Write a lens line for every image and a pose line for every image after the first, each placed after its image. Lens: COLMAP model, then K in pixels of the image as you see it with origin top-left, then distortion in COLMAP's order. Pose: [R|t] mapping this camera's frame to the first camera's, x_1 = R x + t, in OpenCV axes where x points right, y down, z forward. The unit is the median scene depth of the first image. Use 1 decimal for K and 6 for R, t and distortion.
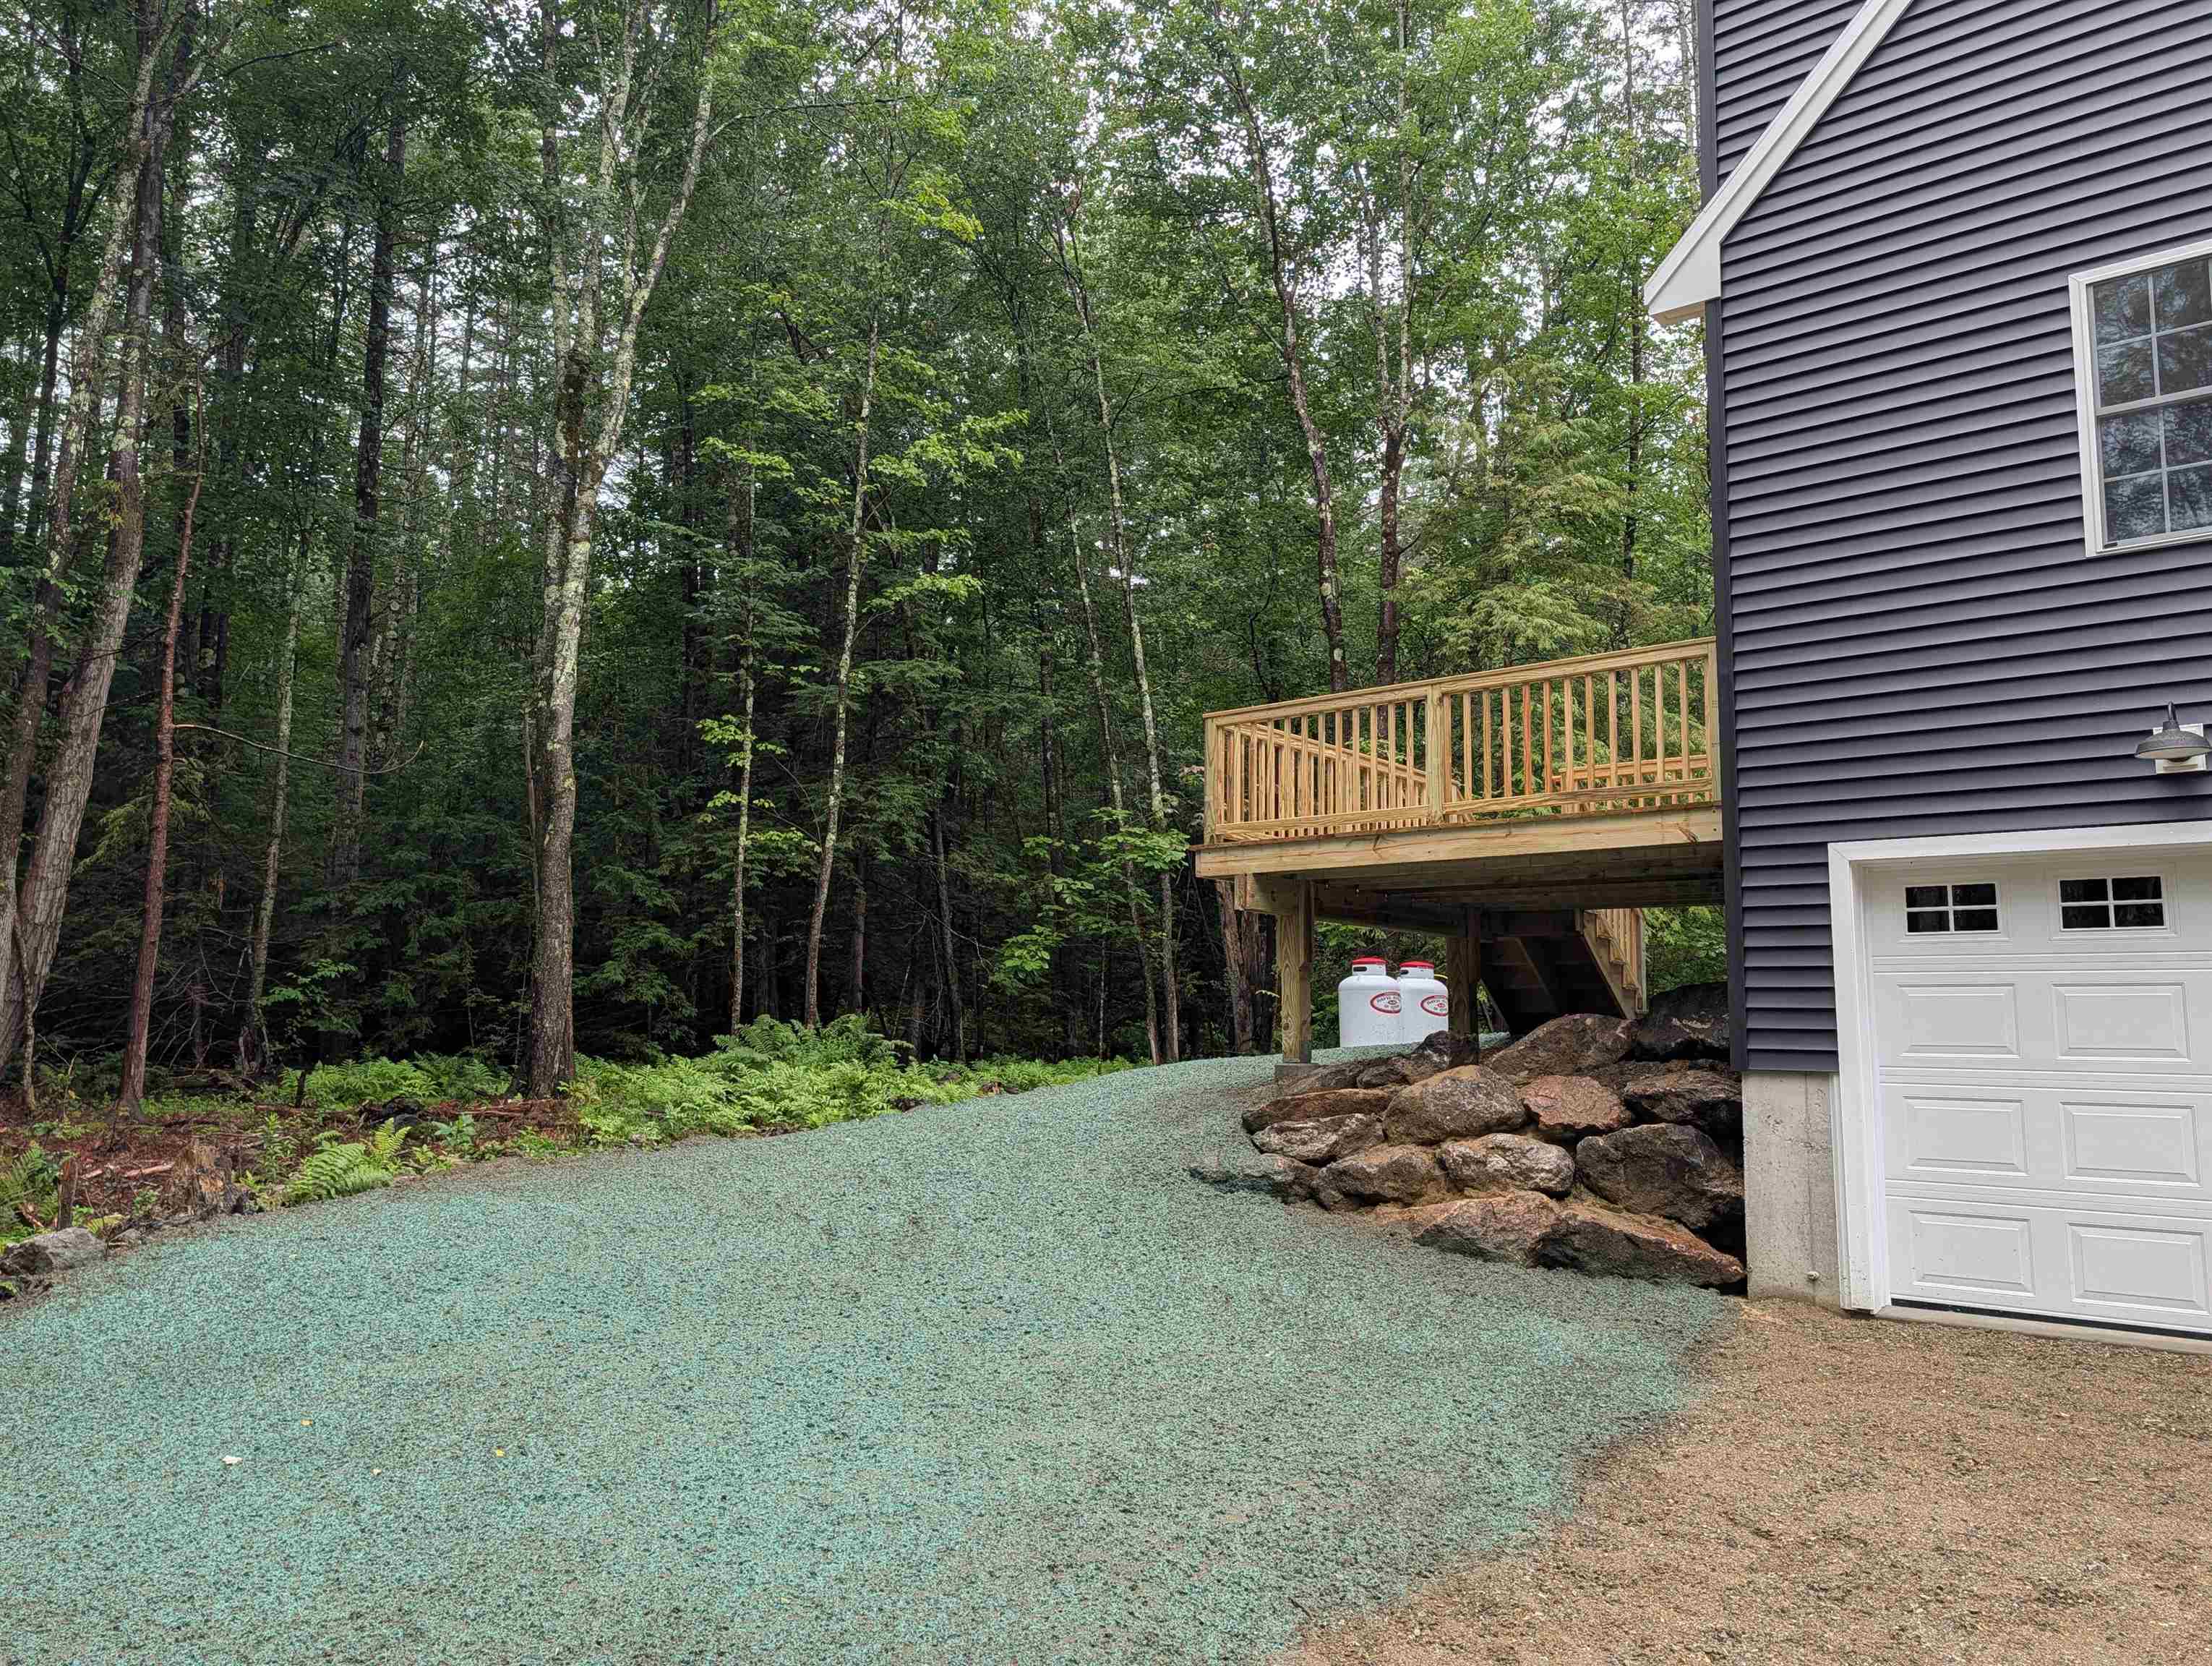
lens RADIAL K [[1590.9, 0, 1092.7], [0, 1590.9, 830.9], [0, 0, 1]] dist [0.036808, -0.033110]
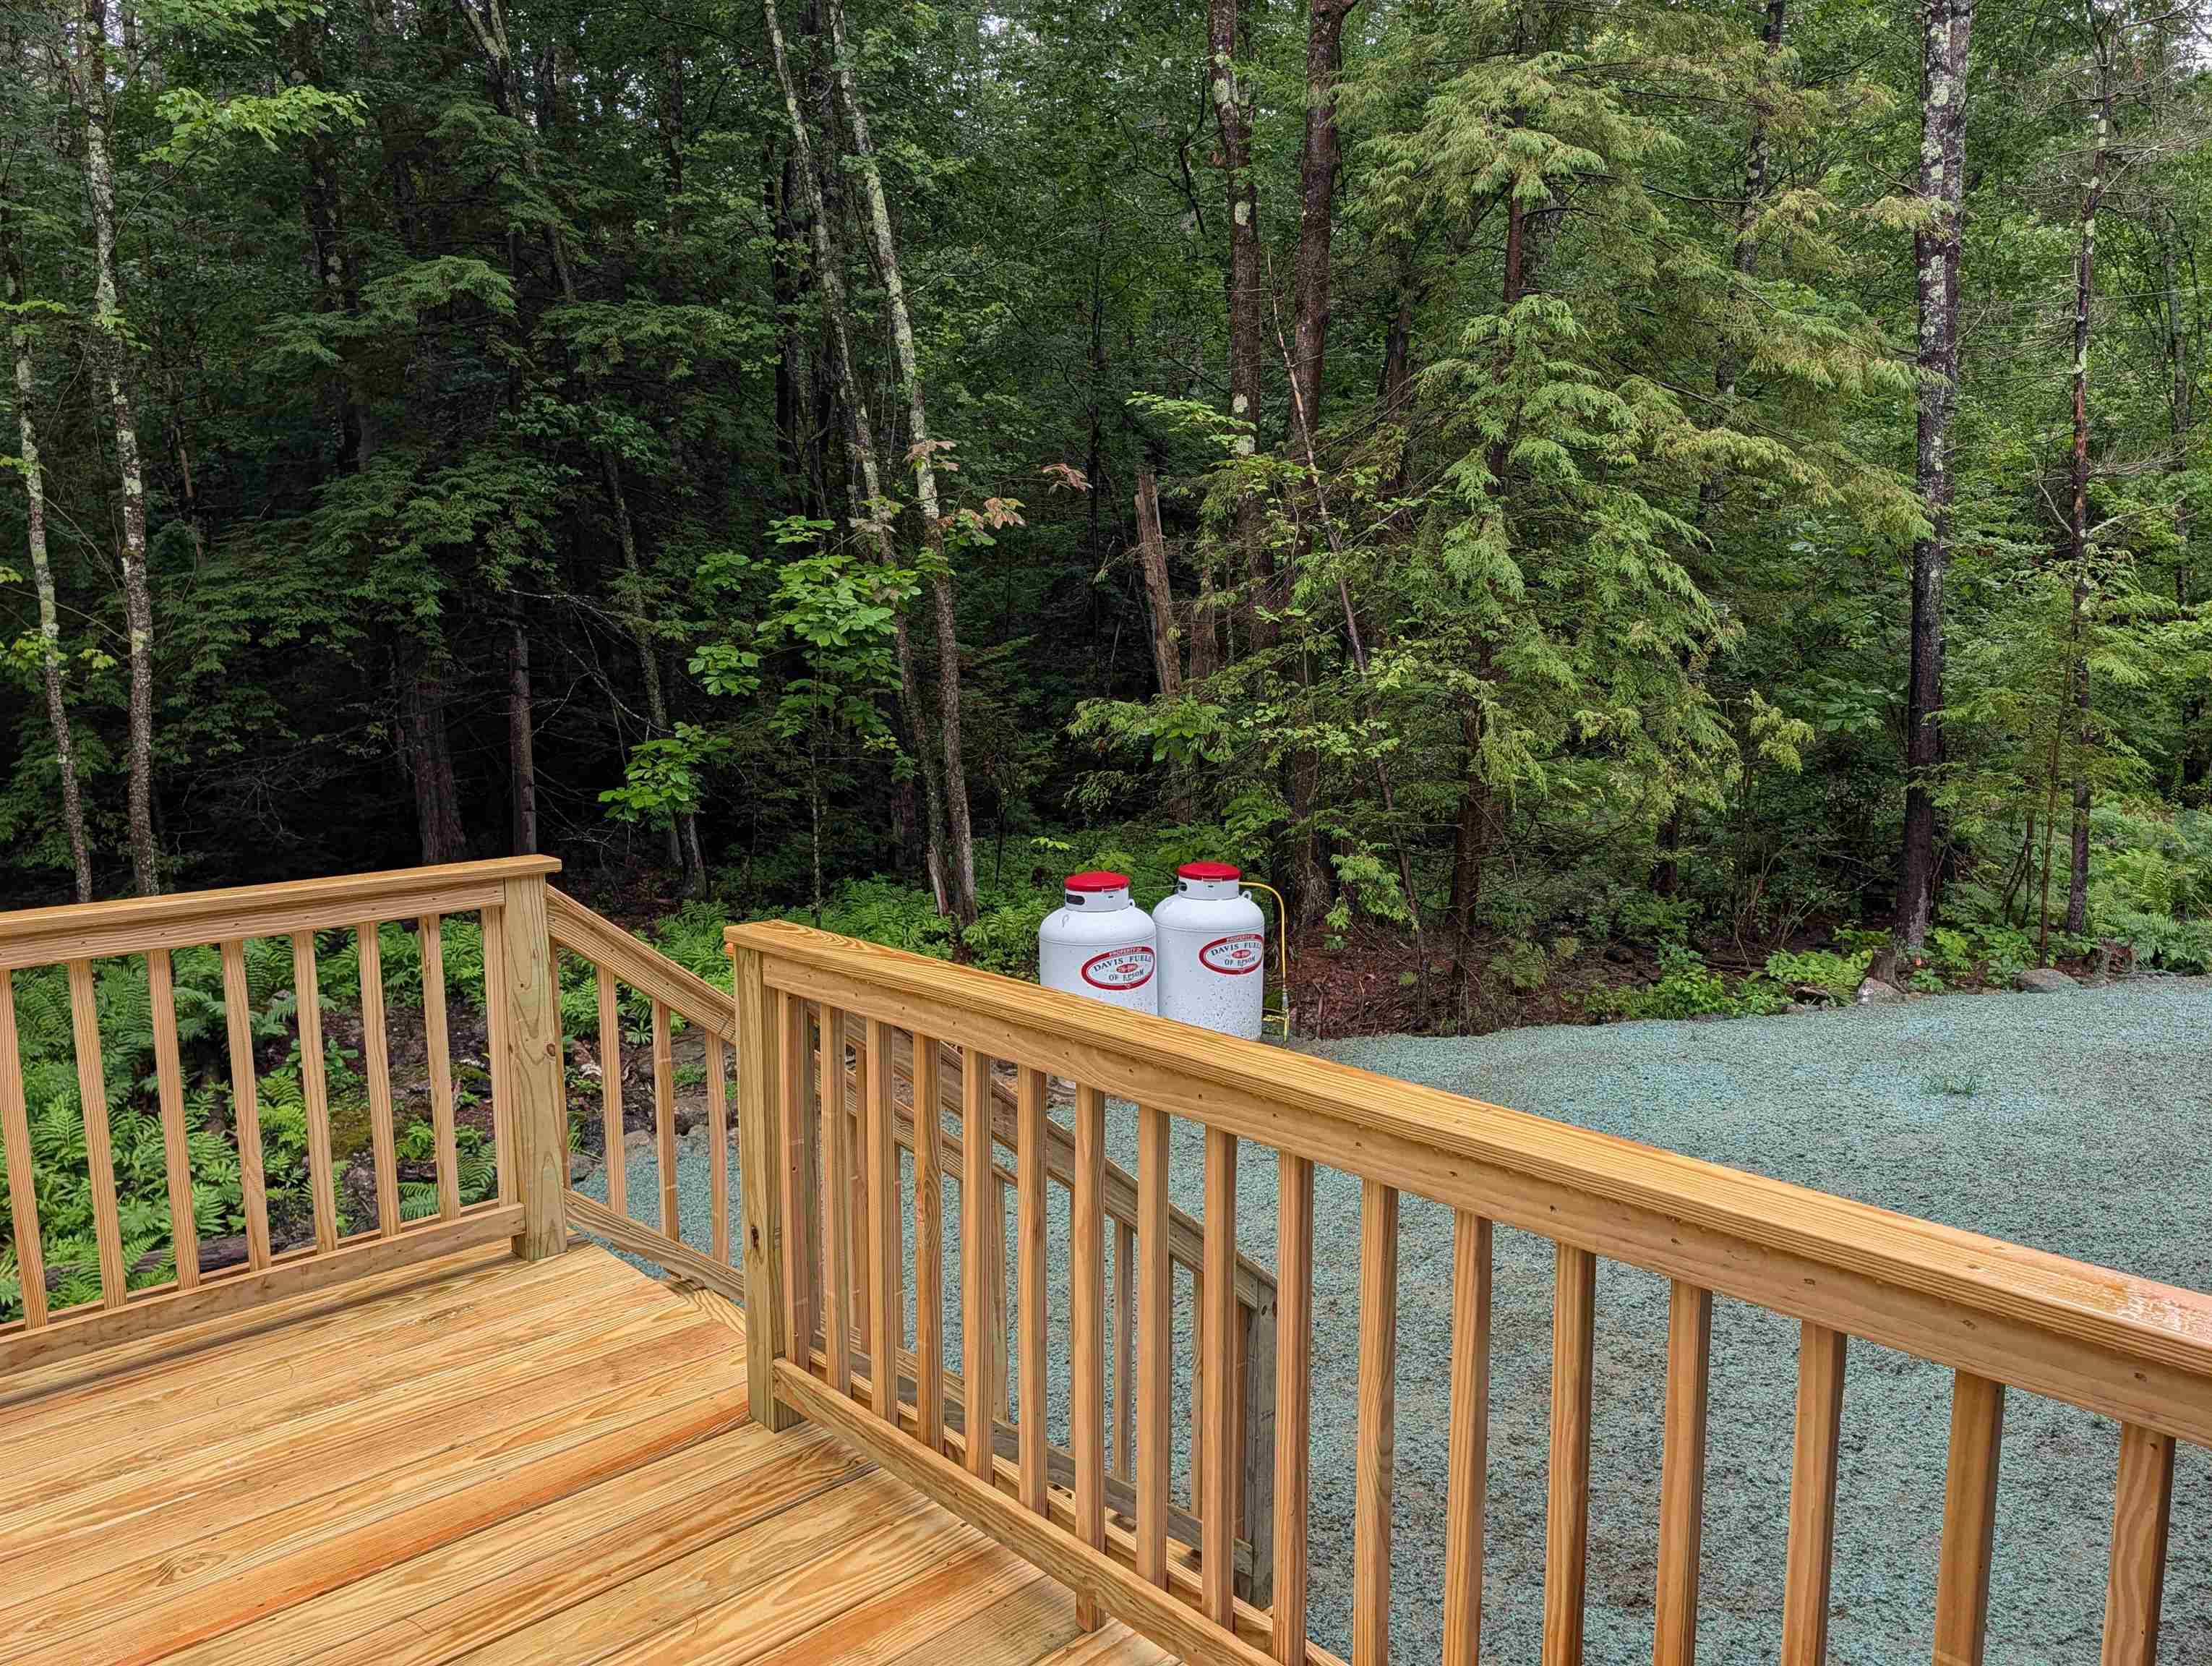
lens RADIAL K [[1590.9, 0, 1111.8], [0, 1590.9, 835.0], [0, 0, 1]] dist [0.036808, -0.033110]
pose [[0.994180, -0.003060, -0.107685, 0.194963], [0.031895, 0.963144, 0.267089, -0.056897], [0.102899, -0.268969, 0.957636, 0.432085]]
